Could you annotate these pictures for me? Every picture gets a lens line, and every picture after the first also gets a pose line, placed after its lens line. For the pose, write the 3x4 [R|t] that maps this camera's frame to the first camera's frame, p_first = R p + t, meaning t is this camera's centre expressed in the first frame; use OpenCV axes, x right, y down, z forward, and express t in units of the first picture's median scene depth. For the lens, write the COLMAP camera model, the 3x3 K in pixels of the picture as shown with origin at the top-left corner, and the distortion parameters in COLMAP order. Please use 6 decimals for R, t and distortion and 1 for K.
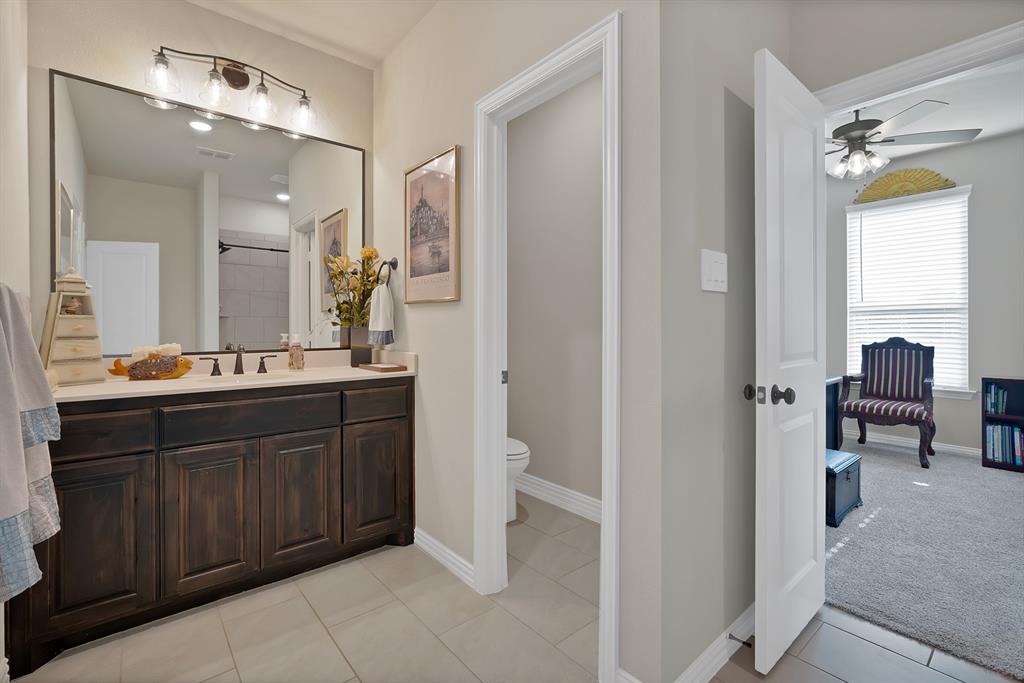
lens RADIAL K [[449.5, 0, 511.0], [0, 449.5, 333.8], [0, 0, 1]] dist [0.000448, 0.000047]
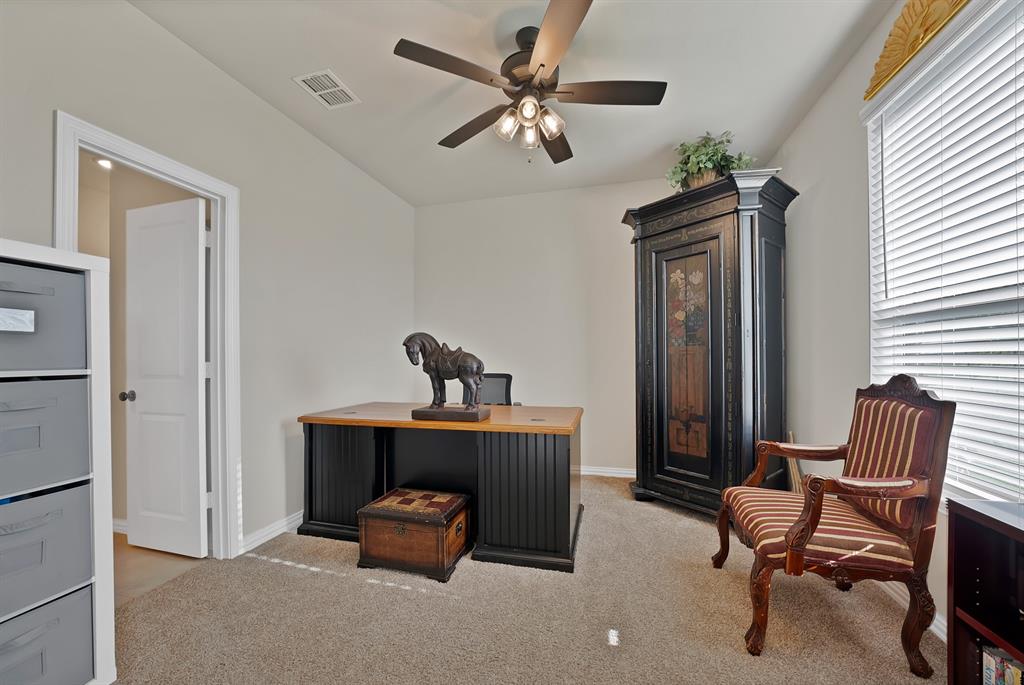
lens RADIAL K [[367.1, 0, 512.4], [0, 367.1, 351.4], [0, 0, 1]] dist [0.000138, 0.000309]
pose [[0.570657, -0.006884, -0.821159, 0.930130], [-0.007148, 0.999885, -0.013350, -0.005987], [0.821157, 0.013487, 0.570543, 0.458770]]
